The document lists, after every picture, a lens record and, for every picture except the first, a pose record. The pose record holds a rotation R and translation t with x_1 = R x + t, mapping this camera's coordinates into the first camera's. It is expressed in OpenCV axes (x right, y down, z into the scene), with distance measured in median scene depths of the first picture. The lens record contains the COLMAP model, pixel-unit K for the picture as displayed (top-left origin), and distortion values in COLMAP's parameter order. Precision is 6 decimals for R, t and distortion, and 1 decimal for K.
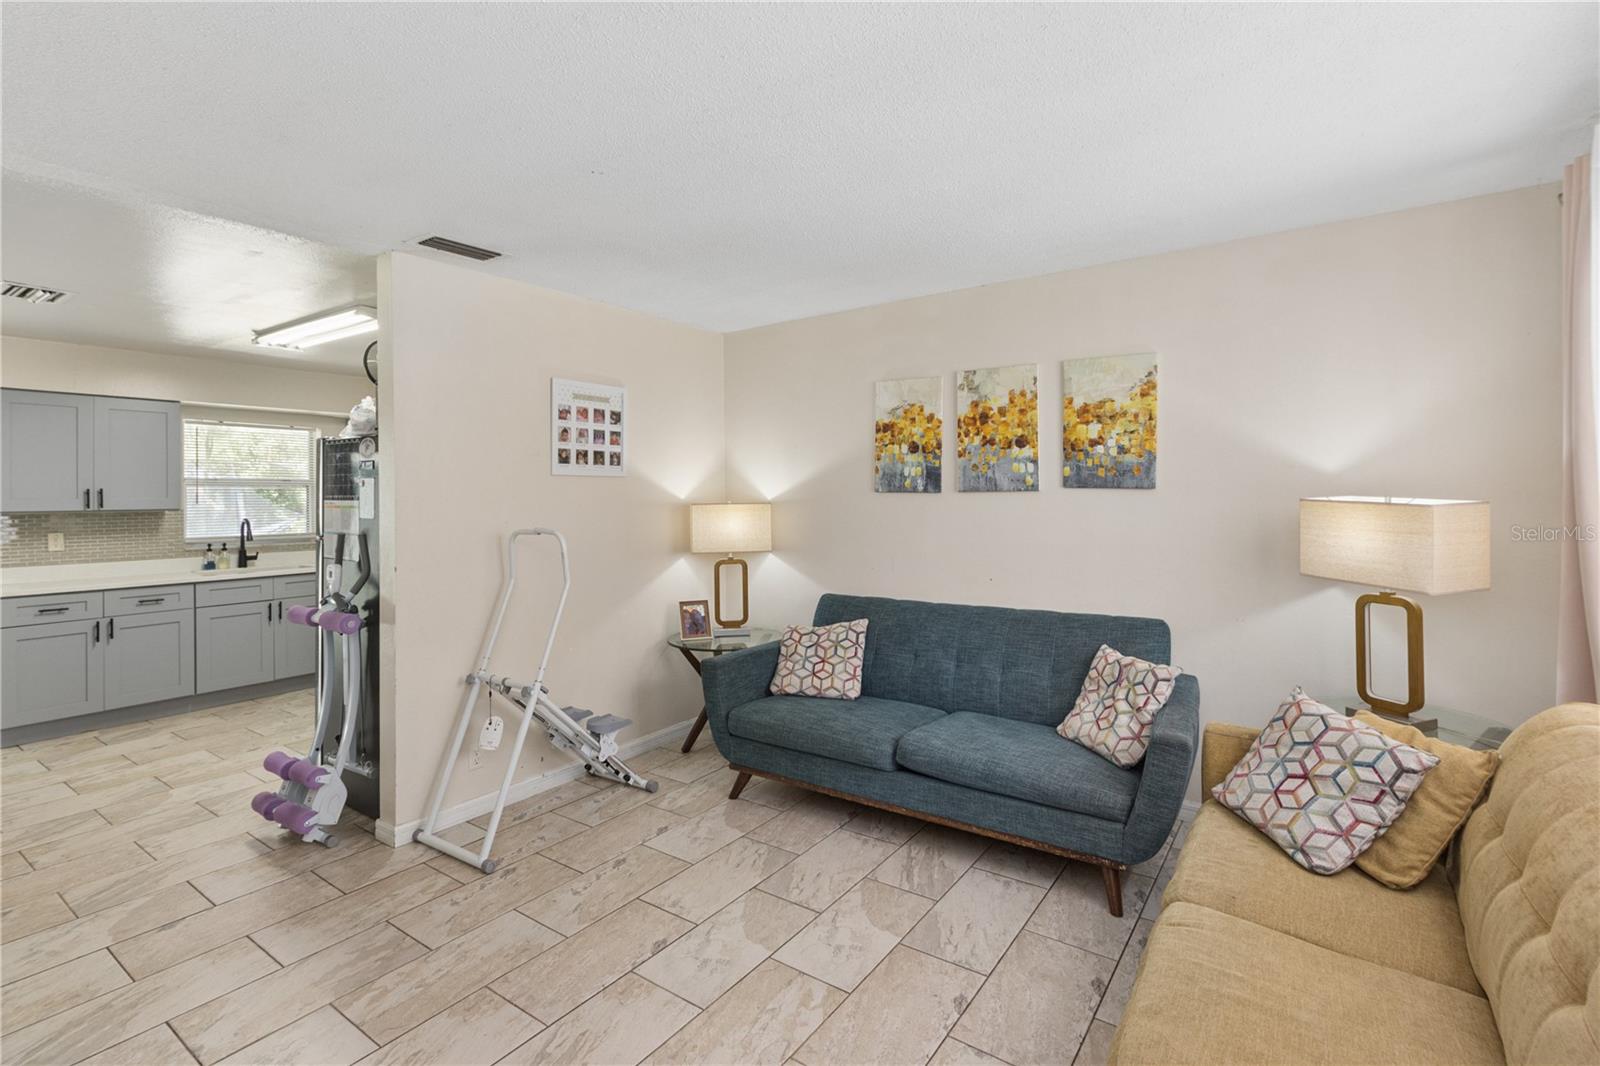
lens RADIAL K [[759.5, 0, 800.8], [0, 759.5, 486.8], [0, 0, 1]] dist [0.000058, 0.000321]
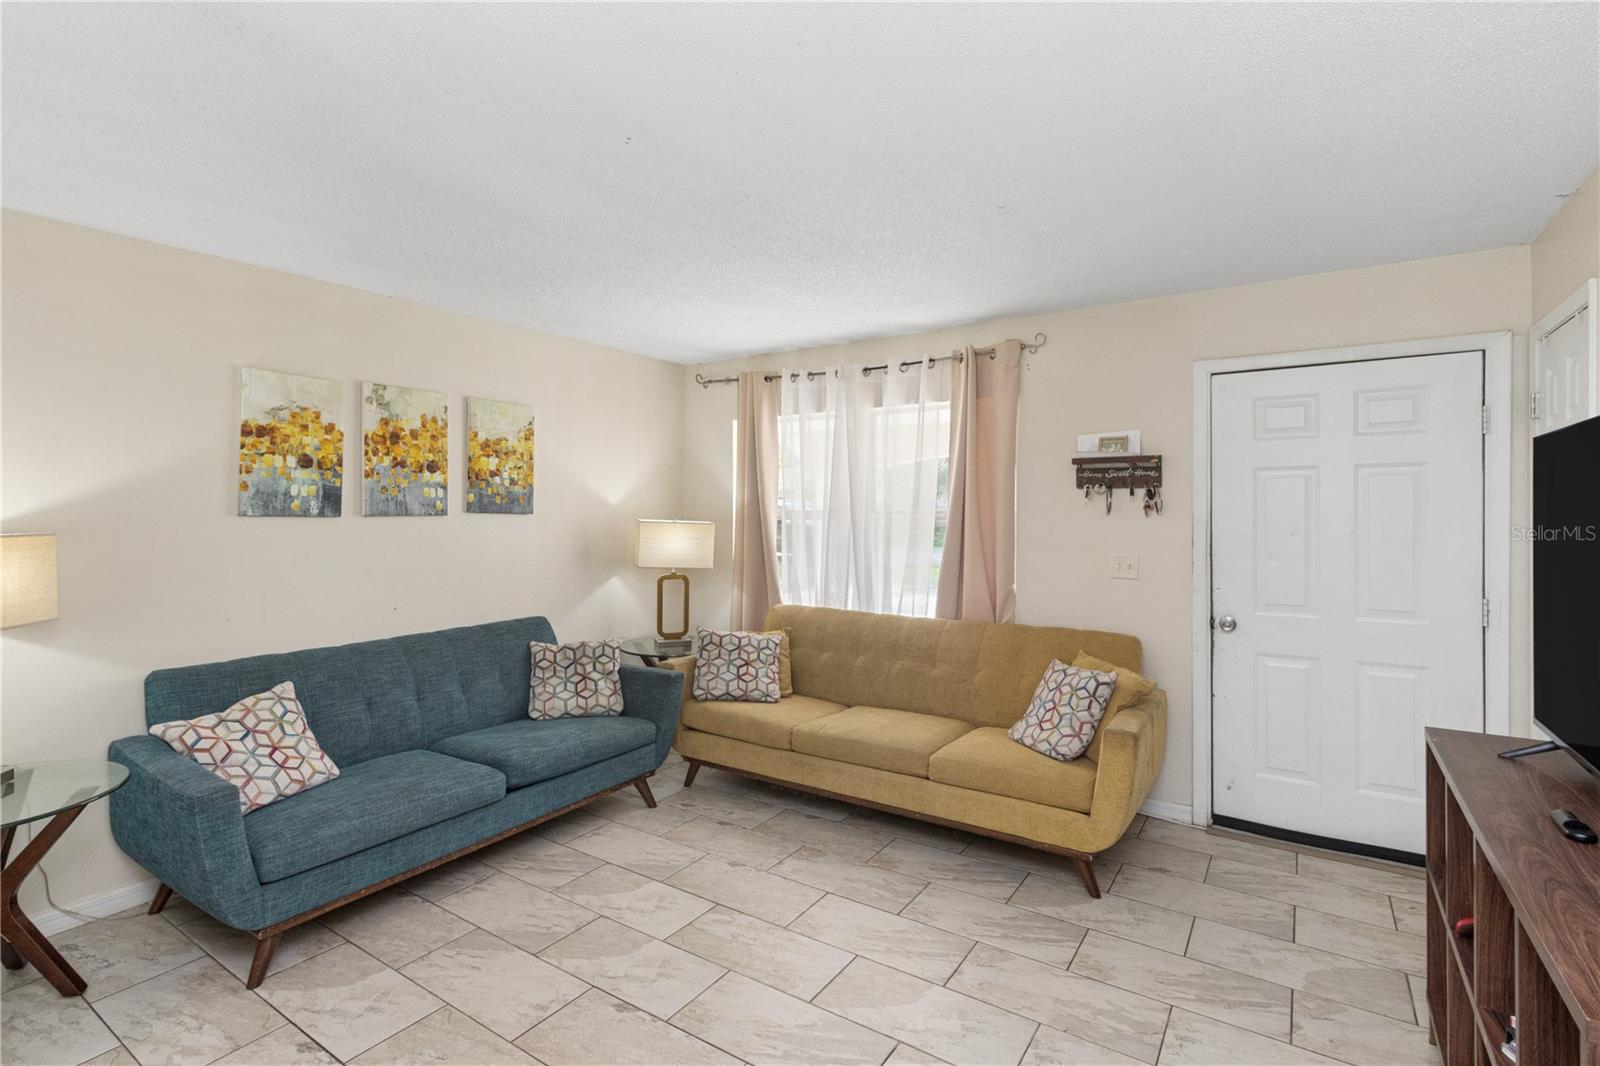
lens RADIAL K [[743.9, 0, 799.4], [0, 743.9, 513.9], [0, 0, 1]] dist [-0.000484, 0.000126]
pose [[-0.026223, 0.009707, 0.999609, -0.710820], [-0.002621, 0.999949, -0.009779, 0.011727], [-0.999653, -0.002876, -0.026196, 0.531348]]
